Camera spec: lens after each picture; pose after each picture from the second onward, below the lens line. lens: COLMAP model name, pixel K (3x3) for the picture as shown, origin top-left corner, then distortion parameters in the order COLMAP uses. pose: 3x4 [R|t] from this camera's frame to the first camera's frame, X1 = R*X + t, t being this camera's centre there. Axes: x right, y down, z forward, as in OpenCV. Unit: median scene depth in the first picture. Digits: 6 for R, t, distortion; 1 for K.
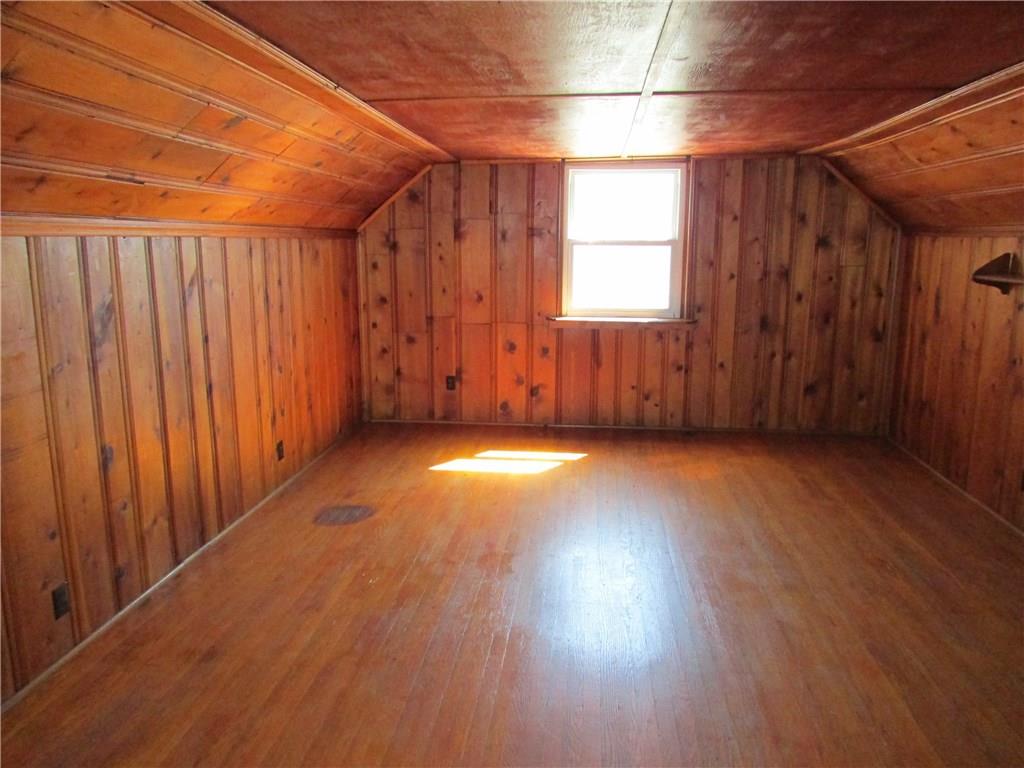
lens RADIAL K [[736.2, 0, 512.0], [0, 736.2, 384.0], [0, 0, 1]] dist [-0.025343, 0.003920]
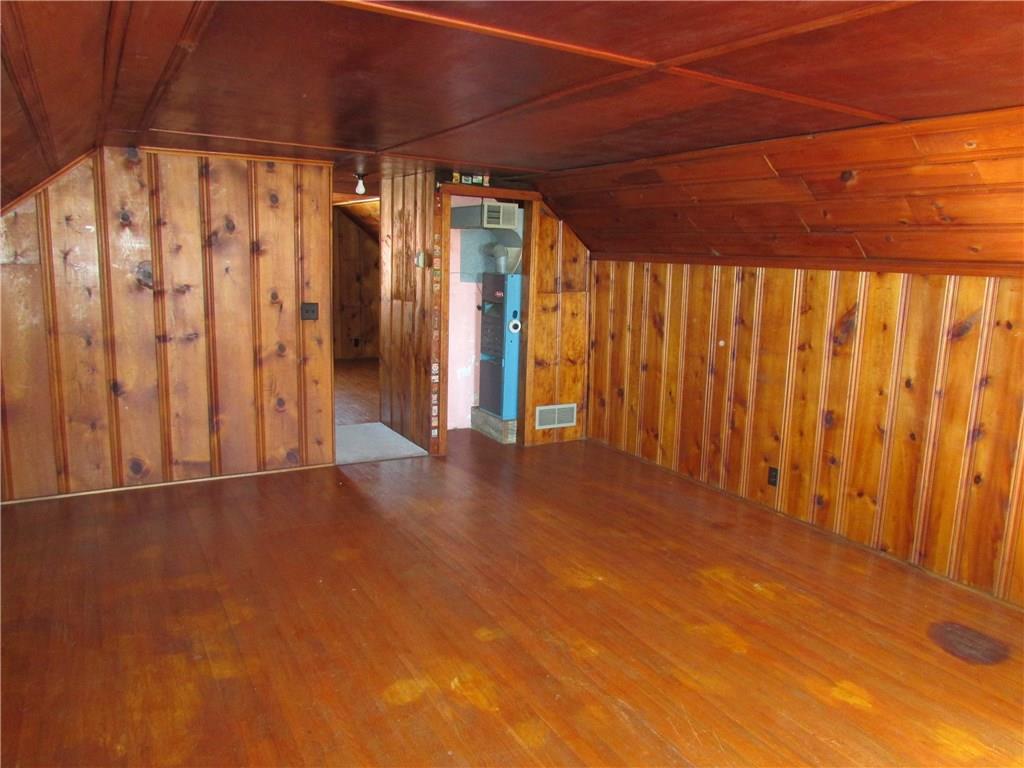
lens RADIAL K [[736.2, 0, 512.0], [0, 736.2, 384.0], [0, 0, 1]] dist [-0.025343, 0.003920]
pose [[-0.811592, 0.071355, -0.579851, 0.580951], [-0.143642, 0.937676, 0.316436, -0.246711], [0.566292, 0.340107, -0.750760, 1.231900]]
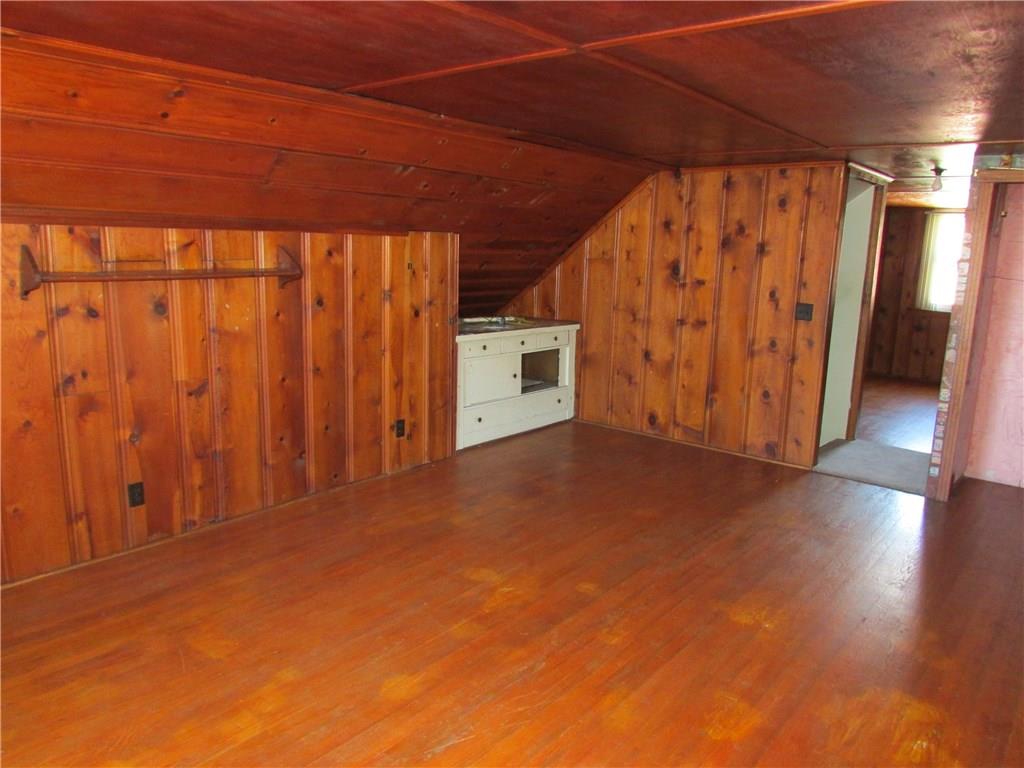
lens RADIAL K [[736.2, 0, 512.0], [0, 736.2, 384.0], [0, 0, 1]] dist [-0.025343, 0.003920]
pose [[-0.832359, -0.135117, 0.537514, -0.155584], [0.068680, 0.937207, 0.341943, -0.268163], [-0.549964, 0.321536, -0.770814, 1.349554]]
